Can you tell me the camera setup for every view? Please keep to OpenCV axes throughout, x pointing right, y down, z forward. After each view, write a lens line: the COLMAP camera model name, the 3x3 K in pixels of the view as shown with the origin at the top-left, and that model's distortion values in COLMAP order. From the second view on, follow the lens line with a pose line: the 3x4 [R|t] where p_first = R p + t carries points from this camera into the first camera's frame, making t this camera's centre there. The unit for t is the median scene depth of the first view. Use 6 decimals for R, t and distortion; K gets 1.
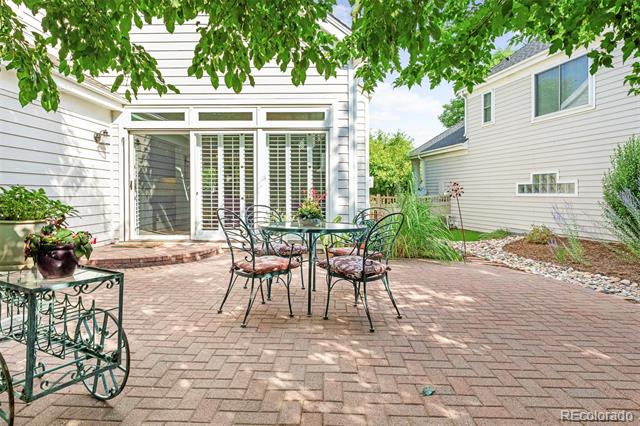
lens RADIAL K [[380.2, 0, 319.5], [0, 380.2, 197.7], [0, 0, 1]] dist [-0.001090, 0.000028]
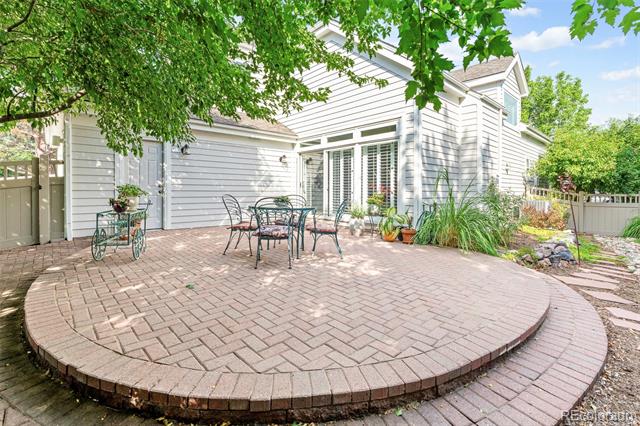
lens RADIAL K [[290.6, 0, 317.8], [0, 290.6, 200.3], [0, 0, 1]] dist [-0.002522, -0.000315]
pose [[0.695328, 0.018176, -0.718463, 0.532426], [-0.006678, 0.999800, 0.018829, 0.012147], [0.718661, -0.008294, 0.695311, 0.136174]]
